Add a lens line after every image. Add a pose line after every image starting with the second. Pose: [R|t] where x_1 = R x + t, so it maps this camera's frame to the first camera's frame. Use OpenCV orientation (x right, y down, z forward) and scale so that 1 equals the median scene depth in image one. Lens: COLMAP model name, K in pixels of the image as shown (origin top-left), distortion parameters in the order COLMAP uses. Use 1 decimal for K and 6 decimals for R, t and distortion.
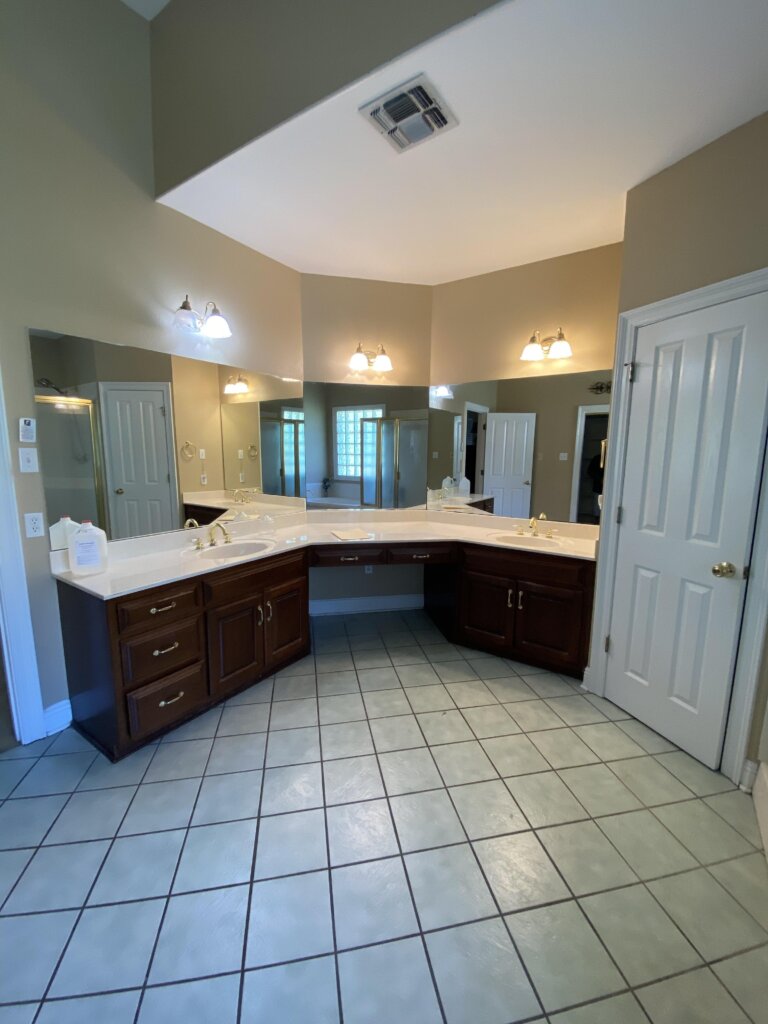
lens RADIAL K [[415.0, 0, 384.0], [0, 415.0, 512.0], [0, 0, 1]] dist [0.037529, -0.030758]
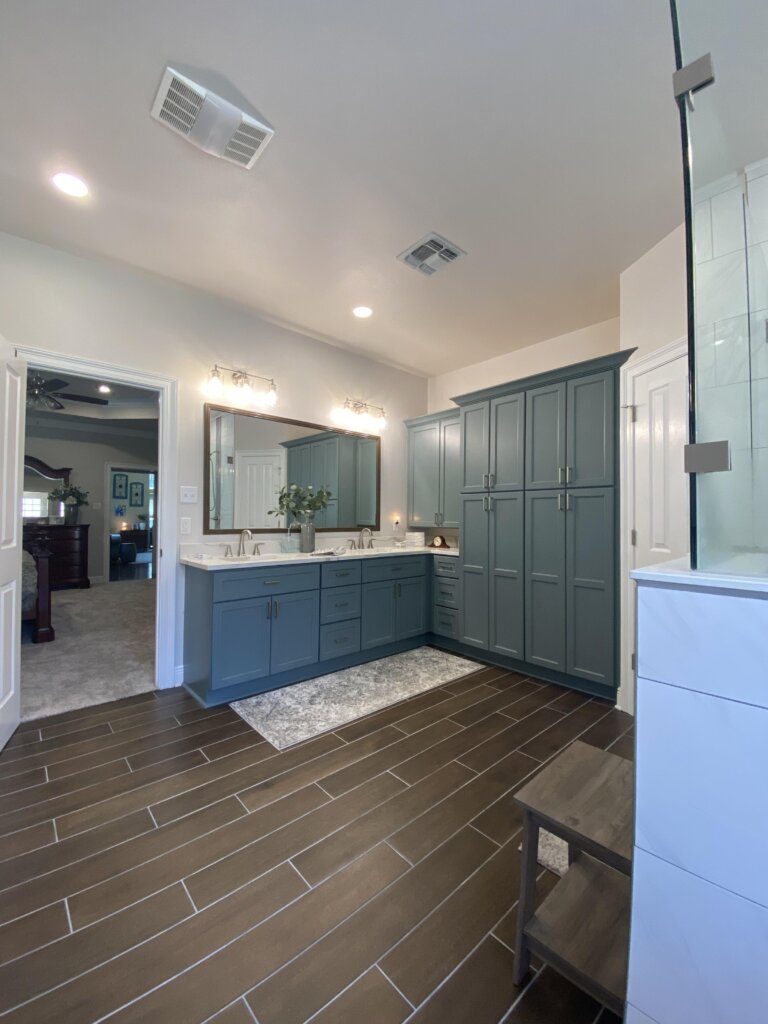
lens RADIAL K [[415.0, 0, 384.0], [0, 415.0, 512.0], [0, 0, 1]] dist [0.037529, -0.030758]
pose [[0.967625, 0.000564, -0.252391, 0.209987], [-0.041337, 0.986848, -0.156274, 0.147042], [0.248984, 0.161648, 0.954923, -0.242144]]
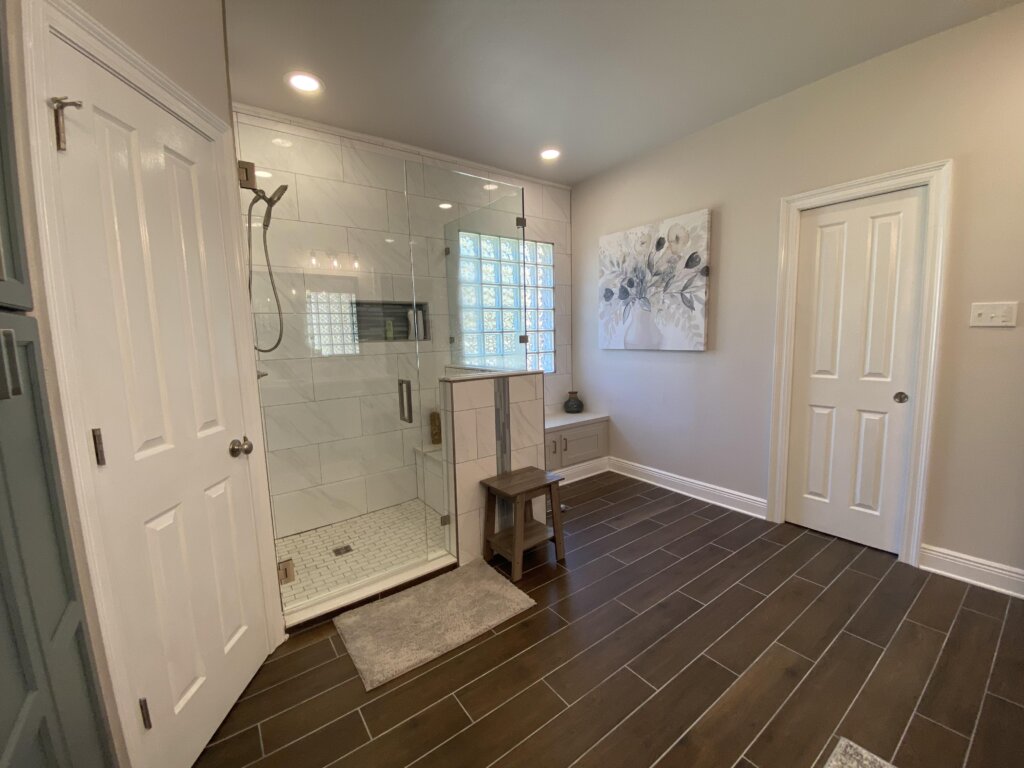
lens RADIAL K [[415.0, 0, 509.4], [0, 415.0, 384.4], [0, 0, 1]] dist [0.037529, -0.030758]
pose [[-0.939196, -0.019729, 0.342814, -0.007236], [0.073162, 0.963927, 0.255915, -0.144836], [-0.335497, 0.265436, -0.903873, 1.282437]]
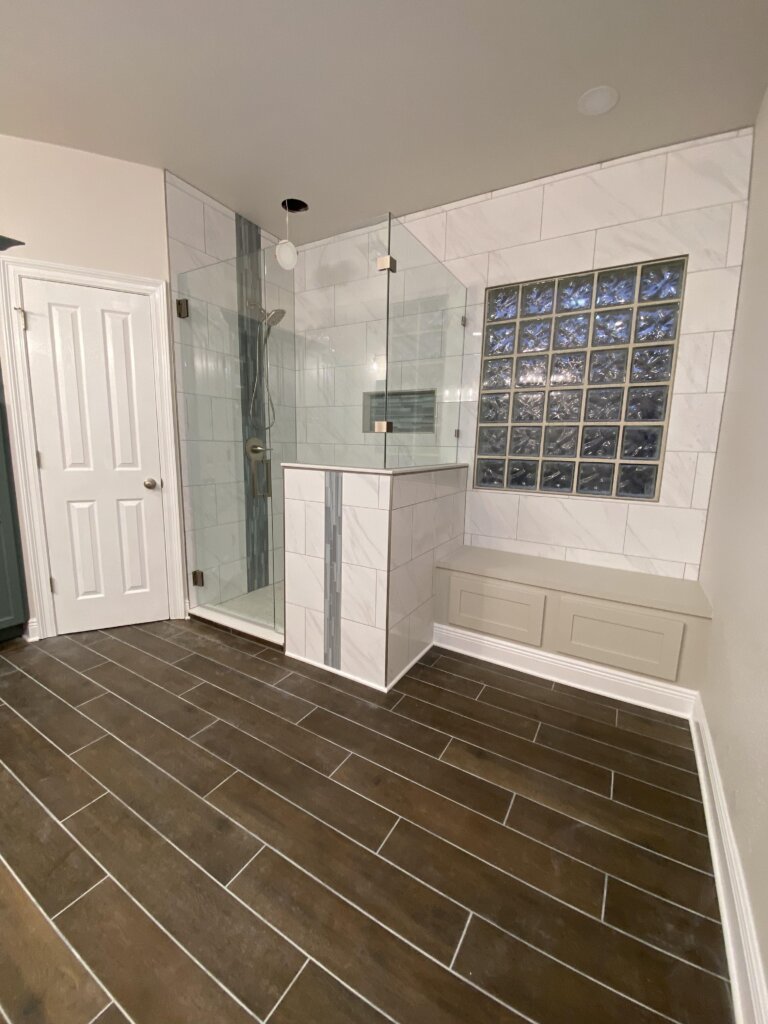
lens RADIAL K [[415.0, 0, 384.0], [0, 415.0, 512.0], [0, 0, 1]] dist [0.037529, -0.030758]
pose [[-0.050739, -0.168968, 0.984315, -0.549713], [0.121490, 0.977220, 0.174012, 0.062925], [-0.991295, 0.128414, -0.029056, 0.197660]]
